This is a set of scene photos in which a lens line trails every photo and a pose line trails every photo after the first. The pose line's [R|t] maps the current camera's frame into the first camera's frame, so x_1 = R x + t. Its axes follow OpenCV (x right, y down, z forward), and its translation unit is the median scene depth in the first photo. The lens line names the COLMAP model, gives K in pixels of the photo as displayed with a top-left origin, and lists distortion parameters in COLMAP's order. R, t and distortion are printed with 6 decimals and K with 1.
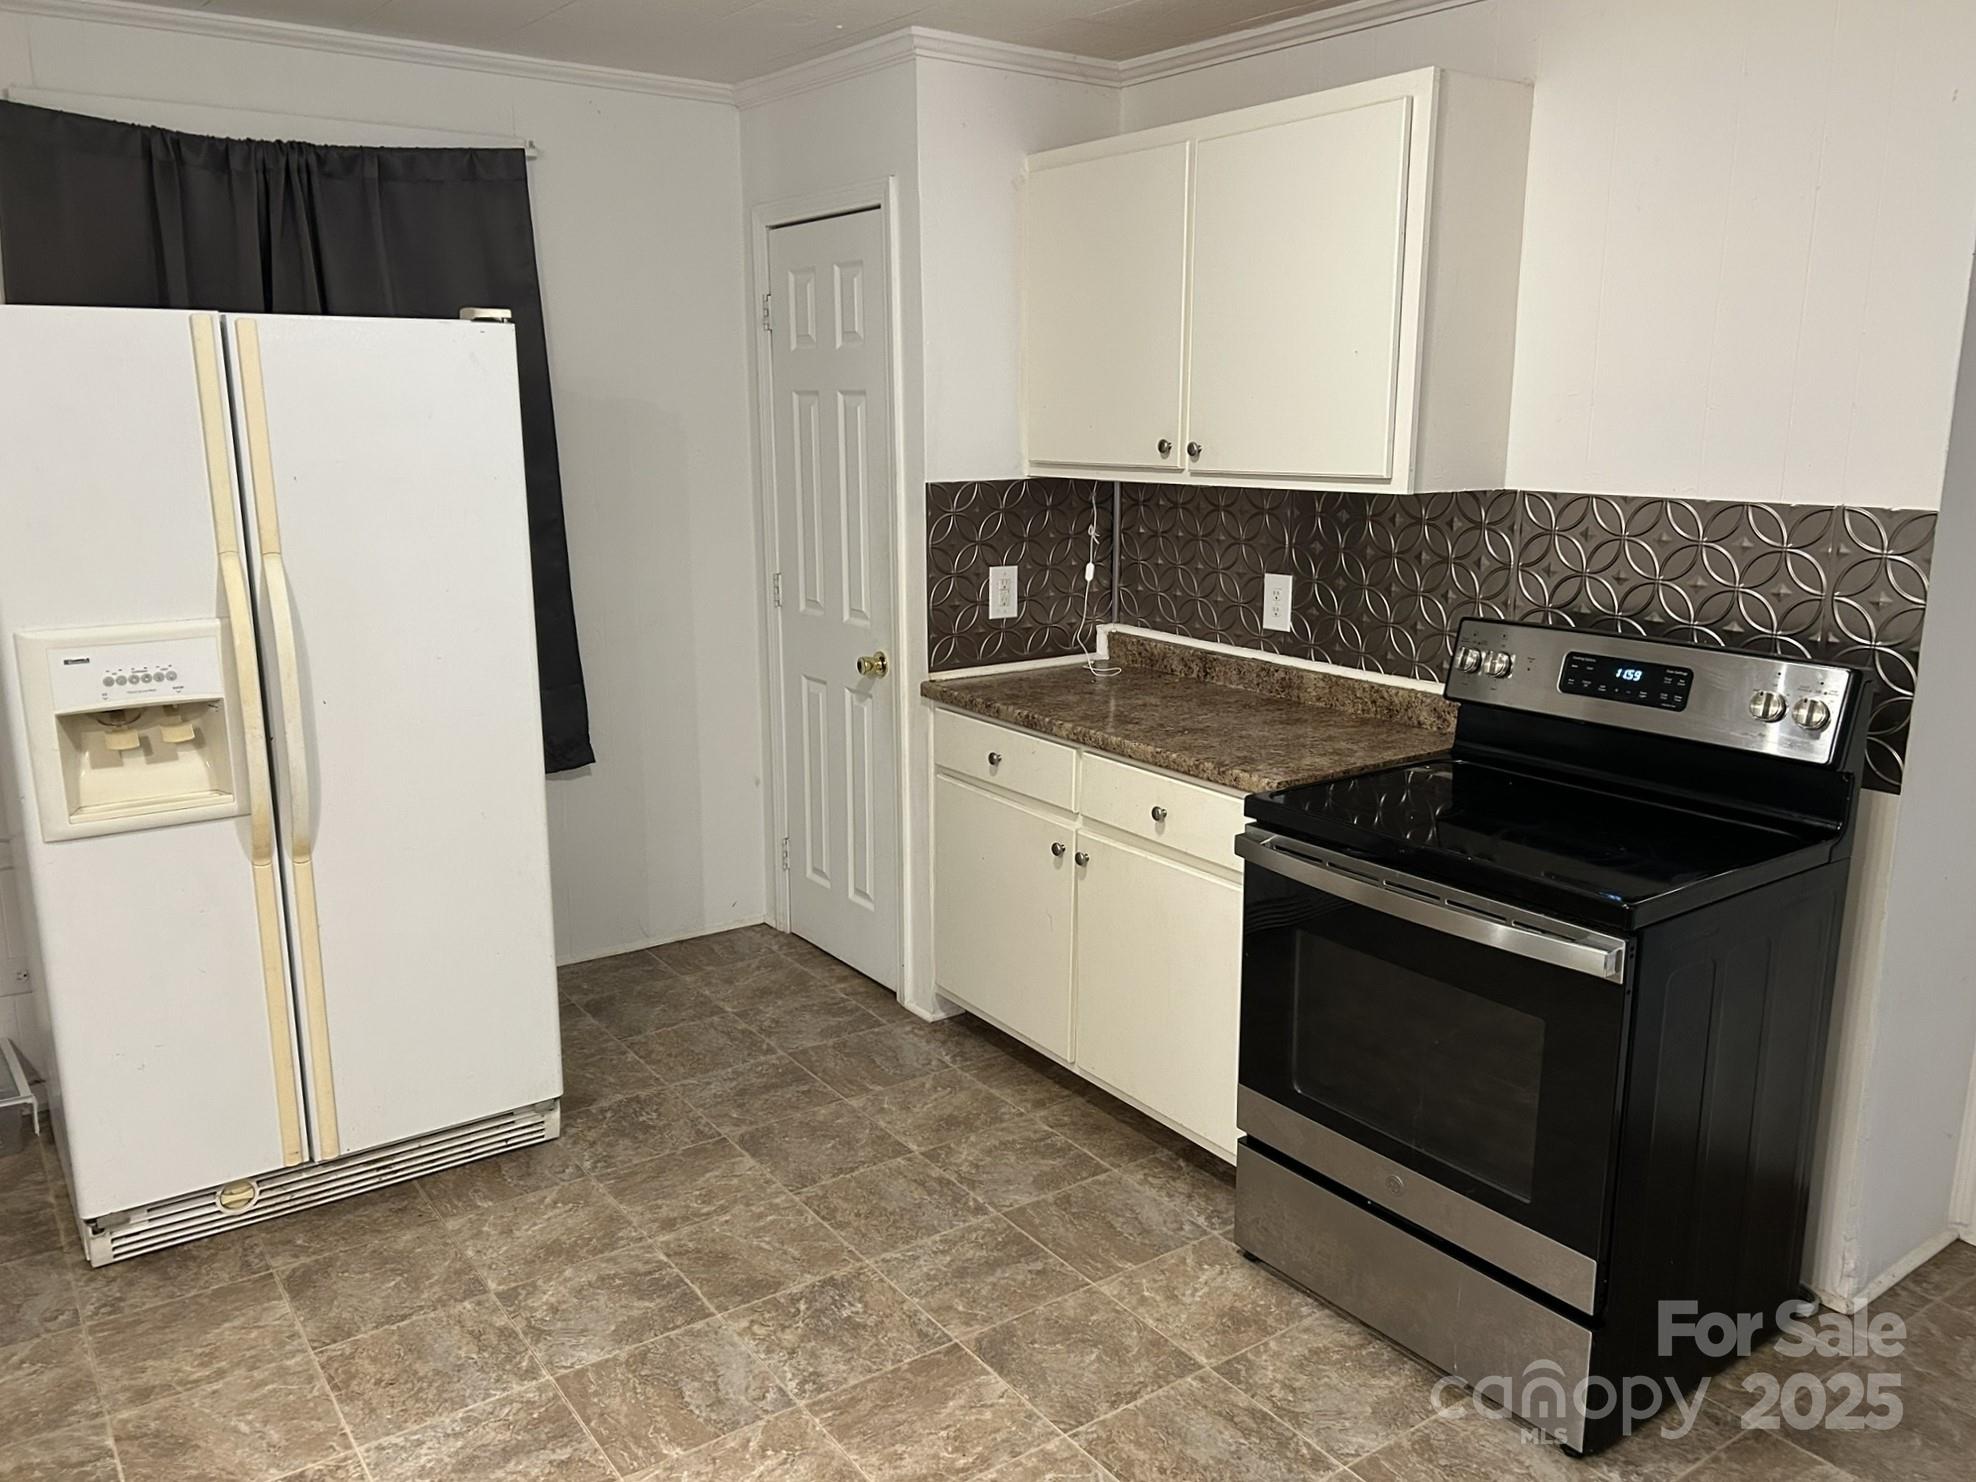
lens RADIAL K [[1510.6, 0, 996.6], [0, 1510.6, 733.1], [0, 0, 1]] dist [0.057554, -0.049126]
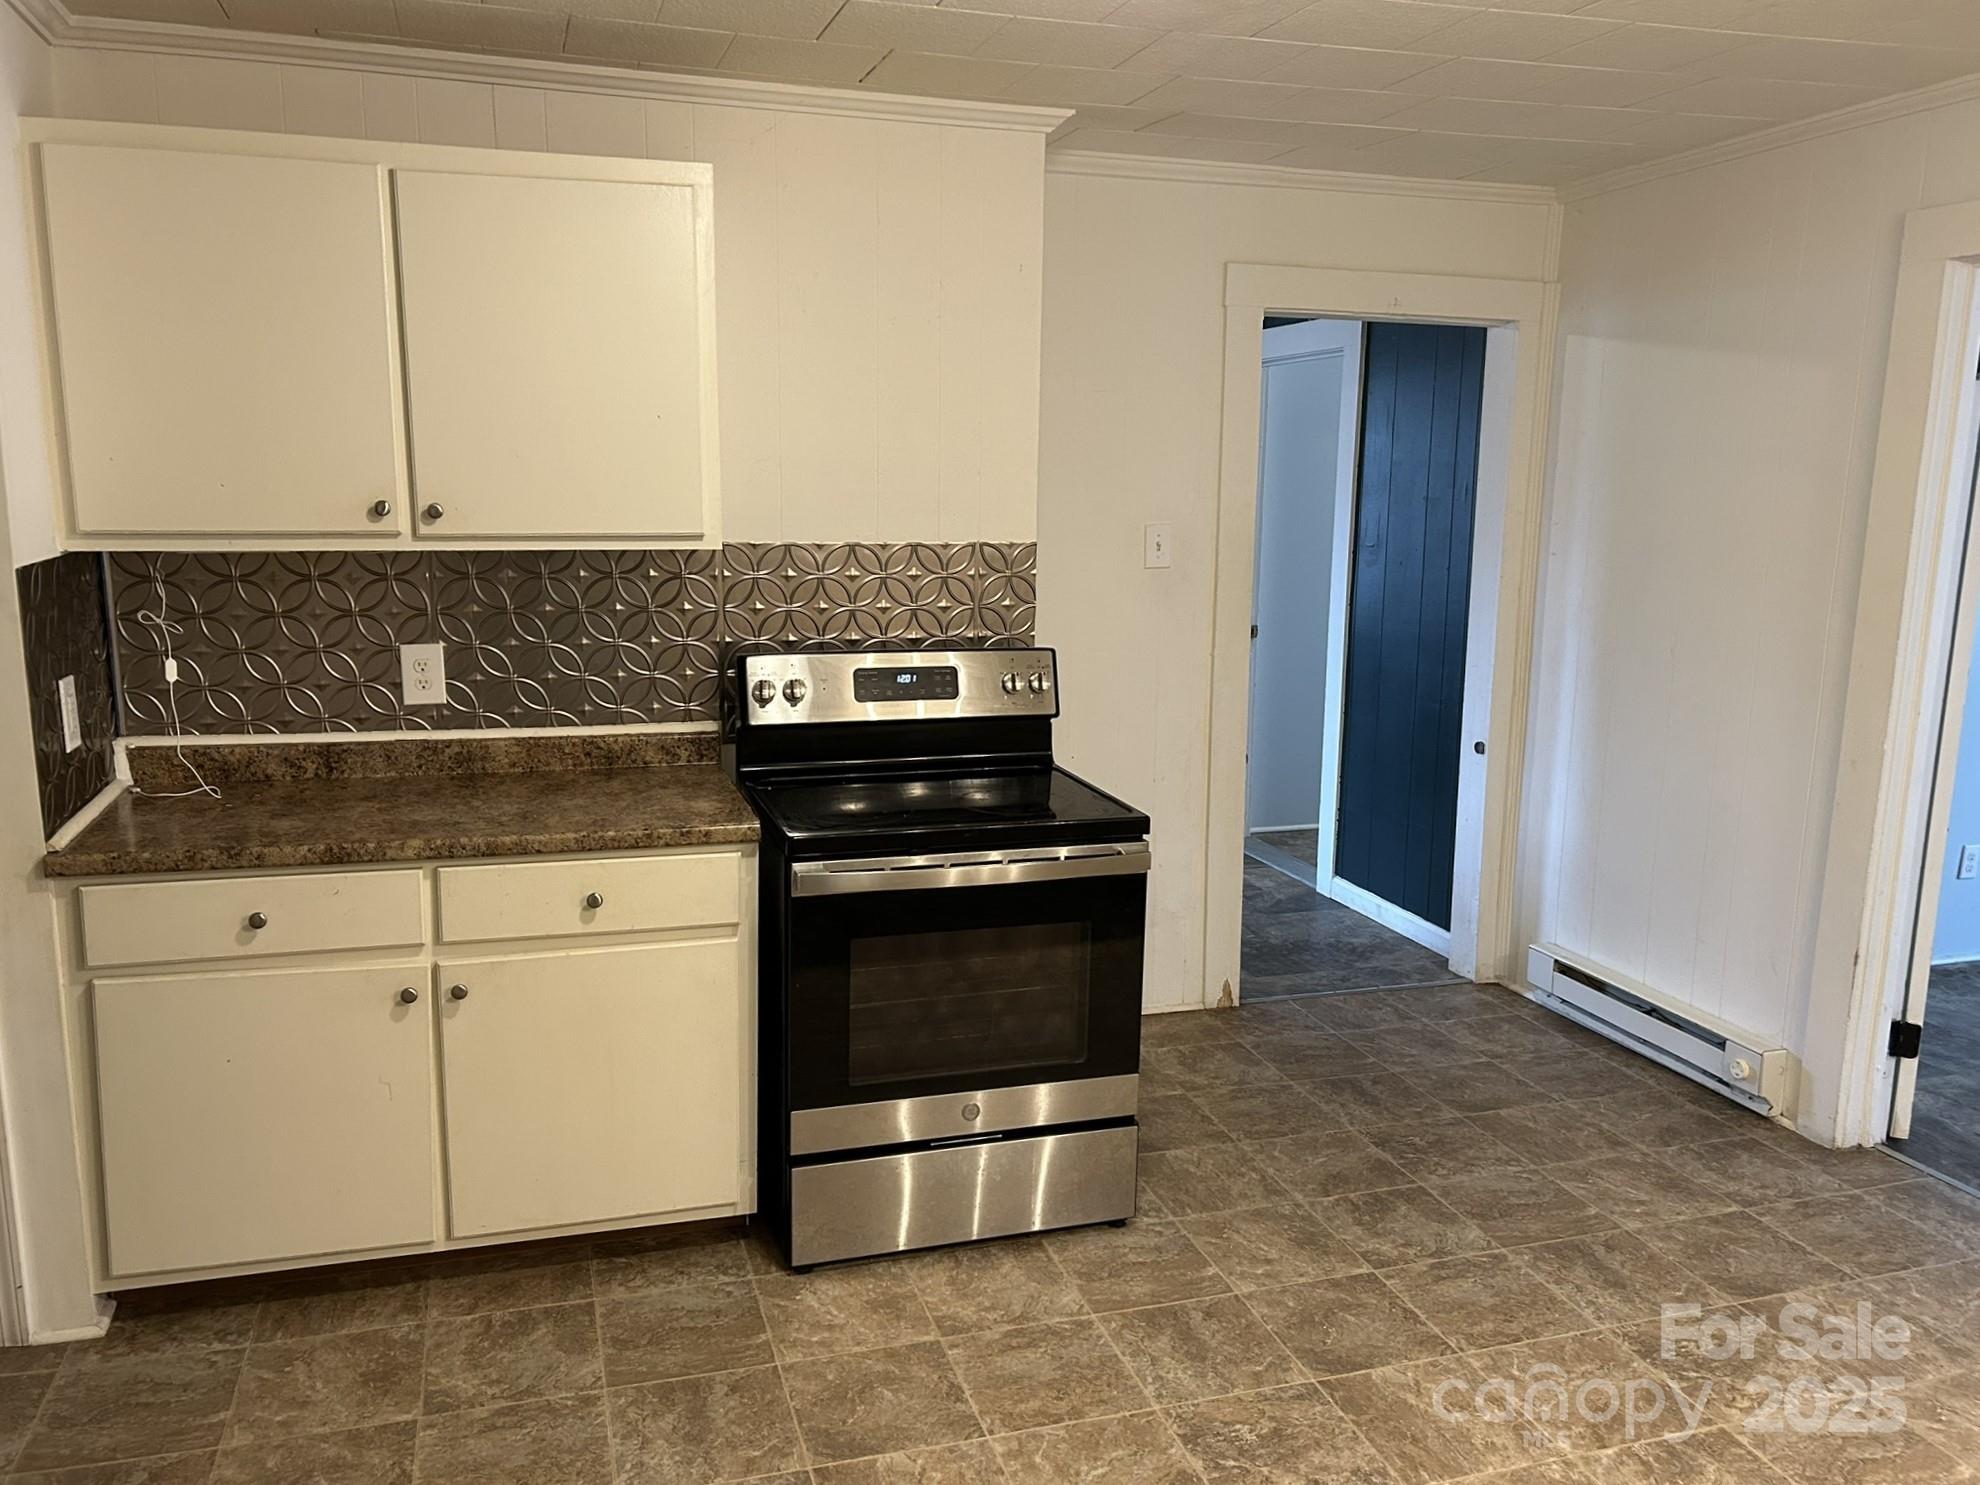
lens RADIAL K [[1513.7, 0, 990.2], [0, 1513.7, 744.3], [0, 0, 1]] dist [0.057554, -0.049126]
pose [[0.331955, -0.170934, 0.927679, -0.604259], [0.184007, 0.976286, 0.114046, -0.093506], [-0.925174, 0.132841, 0.355536, 0.388196]]
